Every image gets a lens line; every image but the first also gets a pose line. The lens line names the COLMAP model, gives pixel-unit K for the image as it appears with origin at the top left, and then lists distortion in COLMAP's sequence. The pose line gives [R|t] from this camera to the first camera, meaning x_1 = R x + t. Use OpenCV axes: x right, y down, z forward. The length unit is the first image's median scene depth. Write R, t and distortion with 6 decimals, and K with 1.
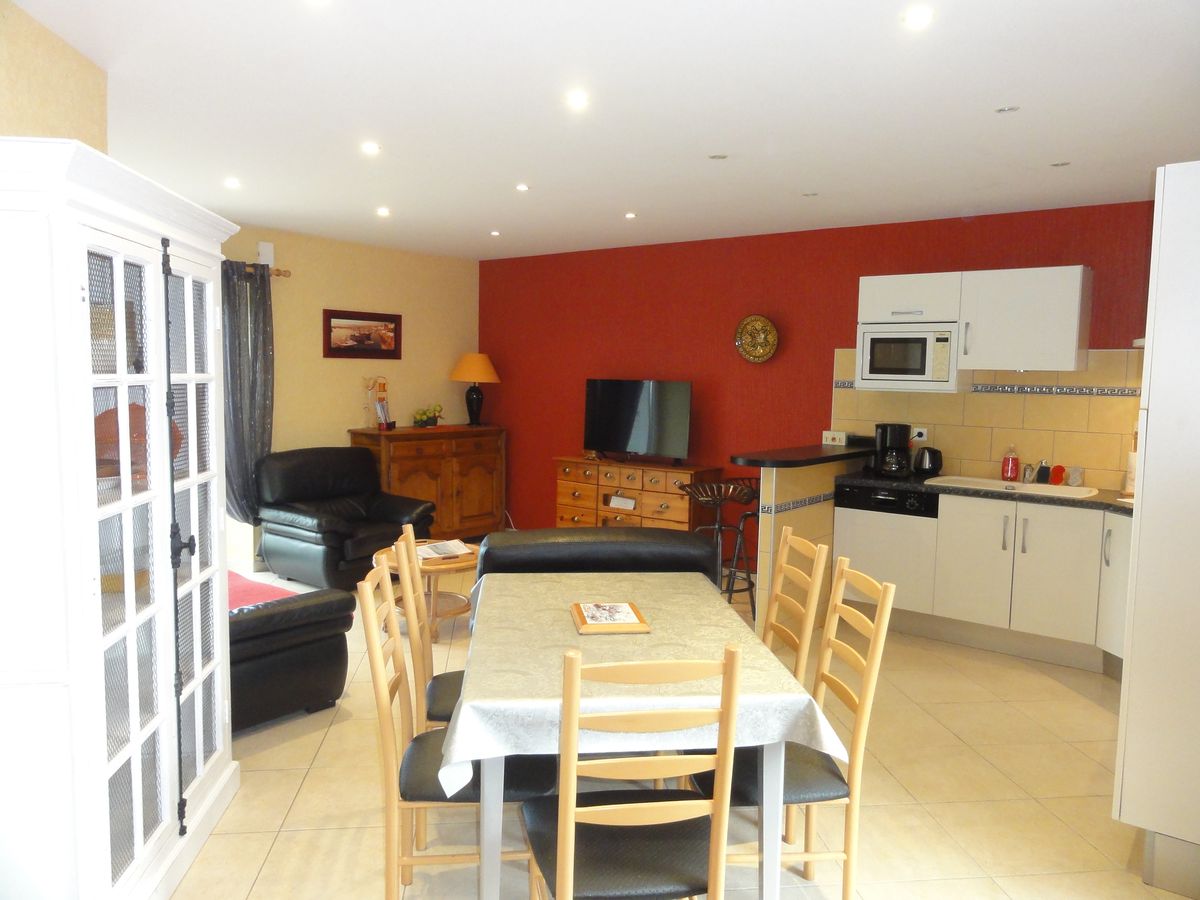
lens RADIAL K [[848.5, 0, 600.9], [0, 848.5, 454.8], [0, 0, 1]] dist [-0.005213, 0.003448]
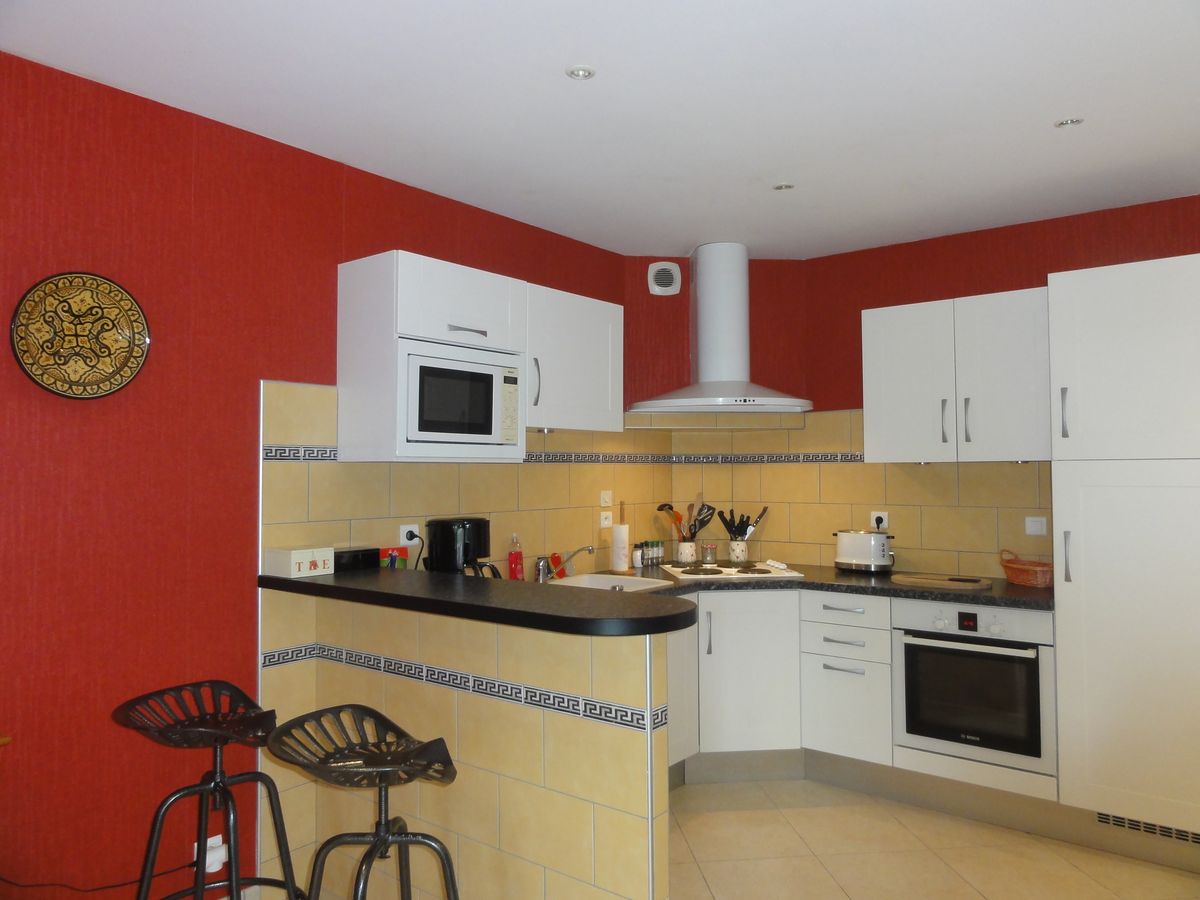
lens RADIAL K [[848.5, 0, 602.4], [0, 848.5, 442.1], [0, 0, 1]] dist [-0.005213, 0.003448]
pose [[0.027154, 0.004346, 0.999622, -0.176248], [0.091276, 0.995802, -0.006809, -0.059470], [-0.995455, 0.091426, 0.026643, 0.696570]]
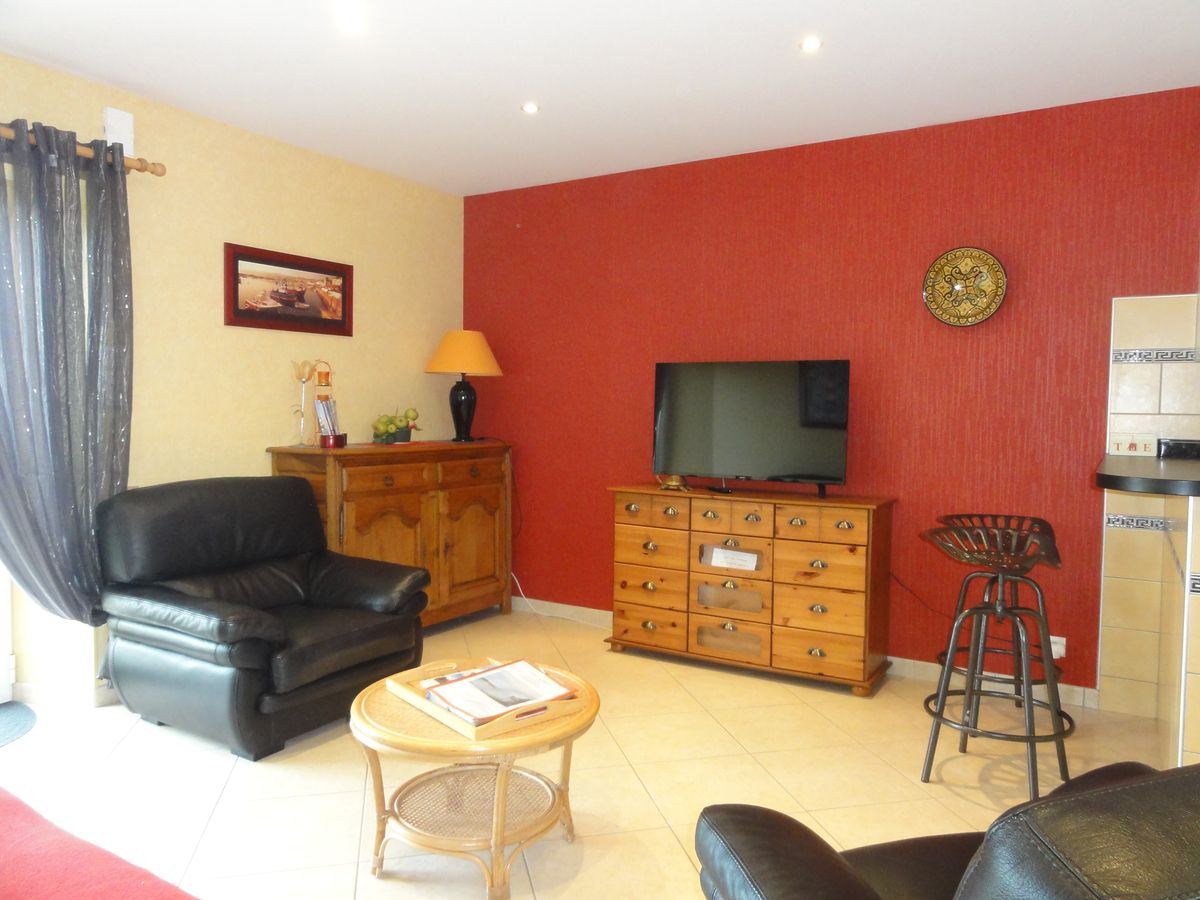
lens RADIAL K [[848.5, 0, 603.4], [0, 848.5, 447.8], [0, 0, 1]] dist [-0.005213, 0.003448]
pose [[0.992903, -0.015067, 0.117968, -0.137645], [0.020141, 0.998917, -0.041940, 0.000200], [-0.117208, 0.044019, 0.992131, 0.390744]]
